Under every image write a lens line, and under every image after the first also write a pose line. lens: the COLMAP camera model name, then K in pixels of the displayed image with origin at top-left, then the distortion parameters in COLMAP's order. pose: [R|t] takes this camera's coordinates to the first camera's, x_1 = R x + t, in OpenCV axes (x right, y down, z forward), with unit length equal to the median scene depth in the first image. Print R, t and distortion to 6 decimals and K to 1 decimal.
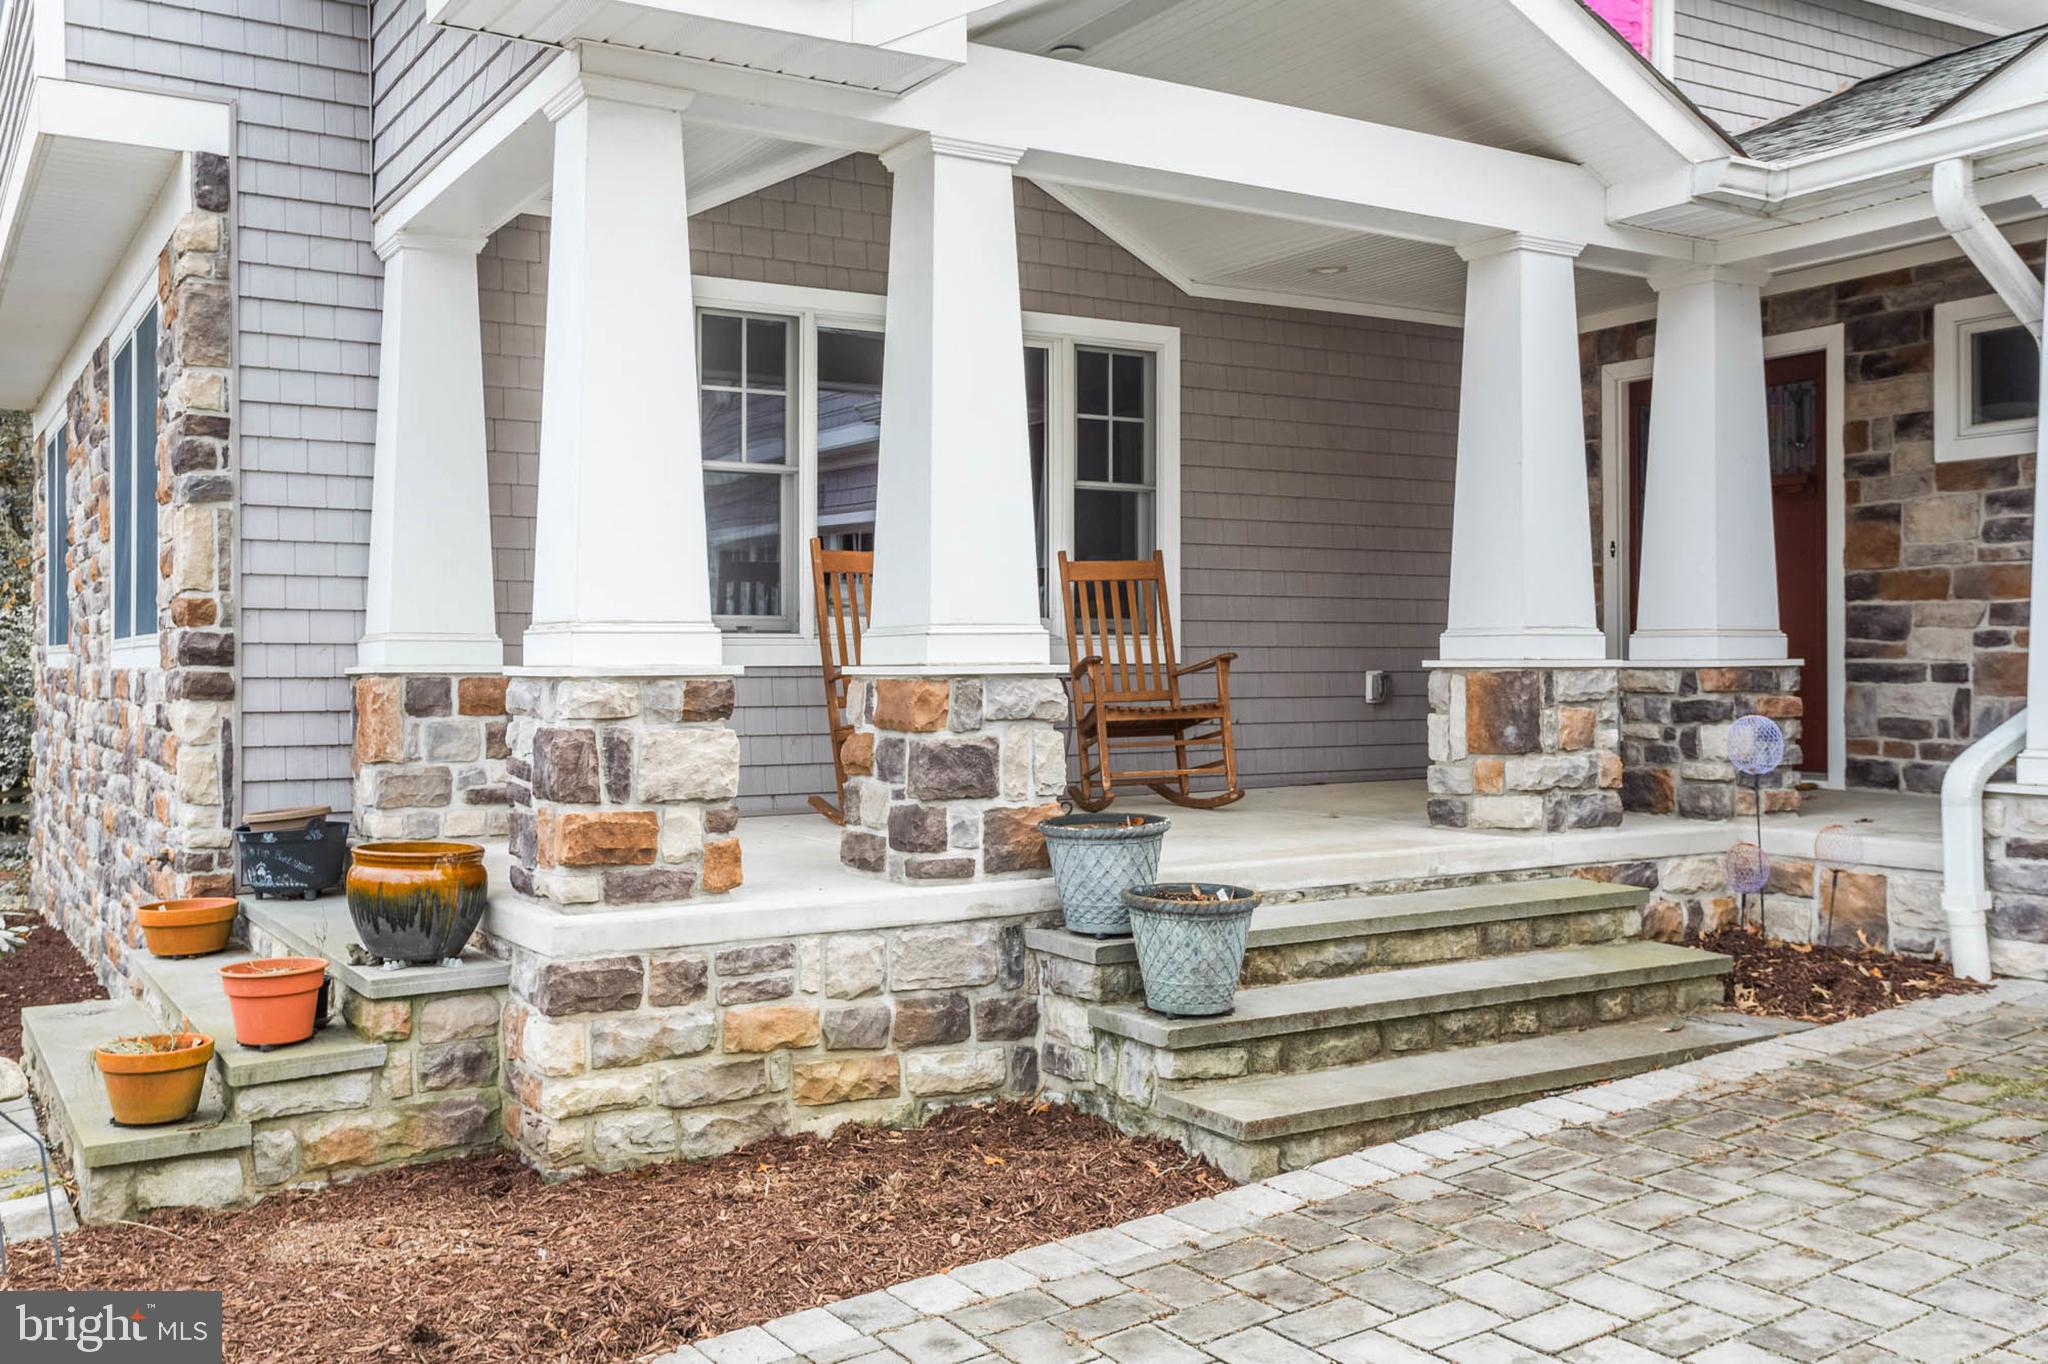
lens RADIAL K [[1878.2, 0, 1021.3], [0, 1878.2, 680.4], [0, 0, 1]] dist [0.023978, 0.000000]
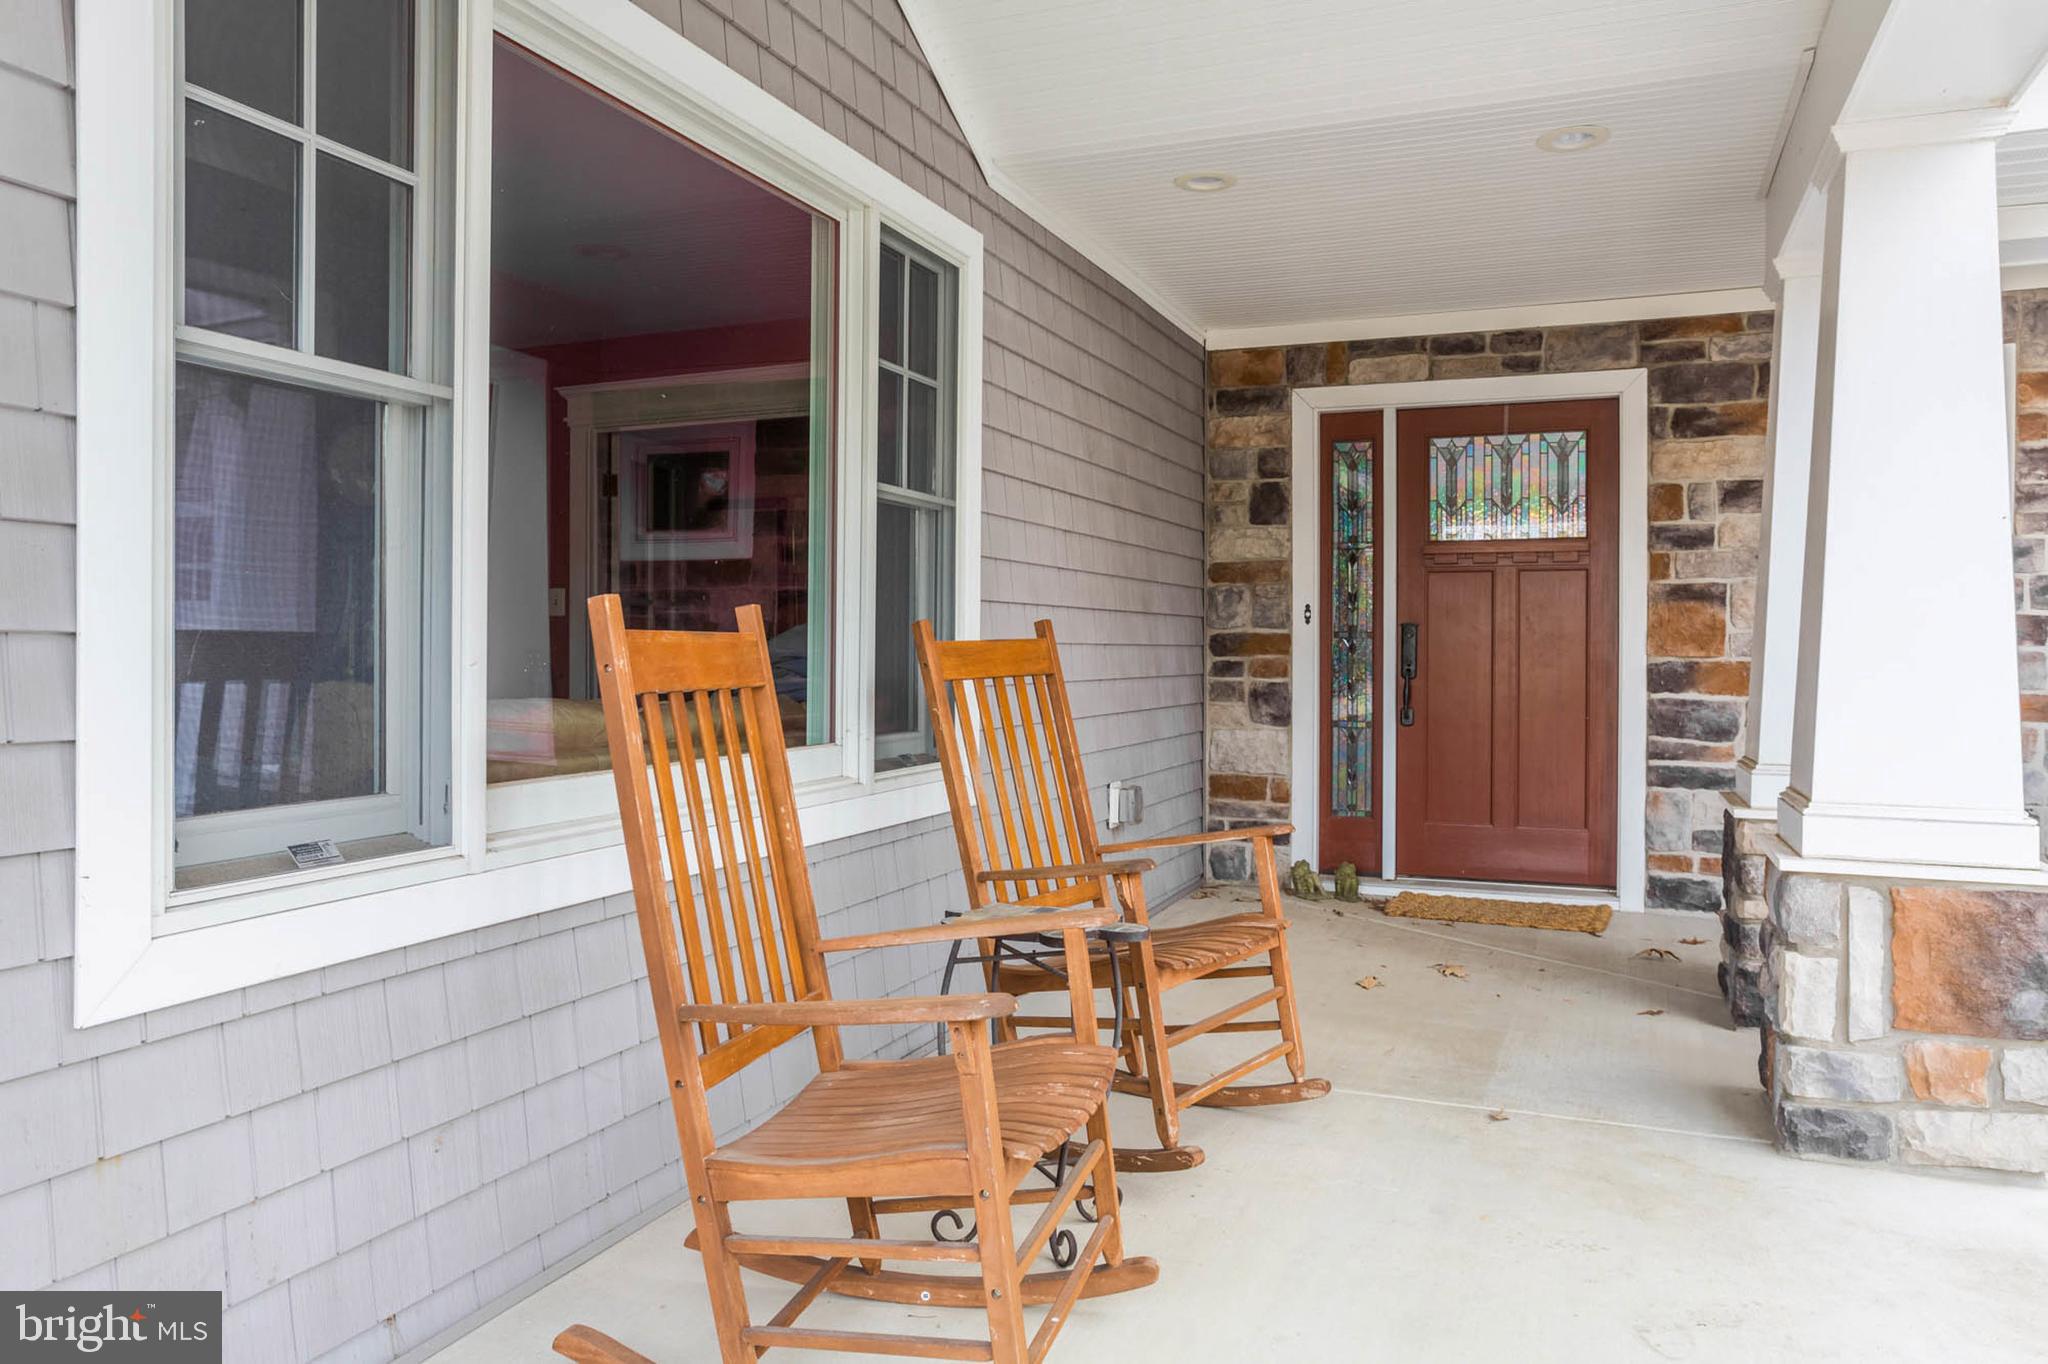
lens RADIAL K [[1433.5, 0, 1030.6], [0, 1433.5, 661.0], [0, 0, 1]] dist [-0.005274, 0.002030]
pose [[0.800279, 0.003509, 0.599617, -0.180442], [-0.005518, 0.999984, 0.001512, -0.056552], [-0.599602, -0.004518, 0.800285, 0.655801]]
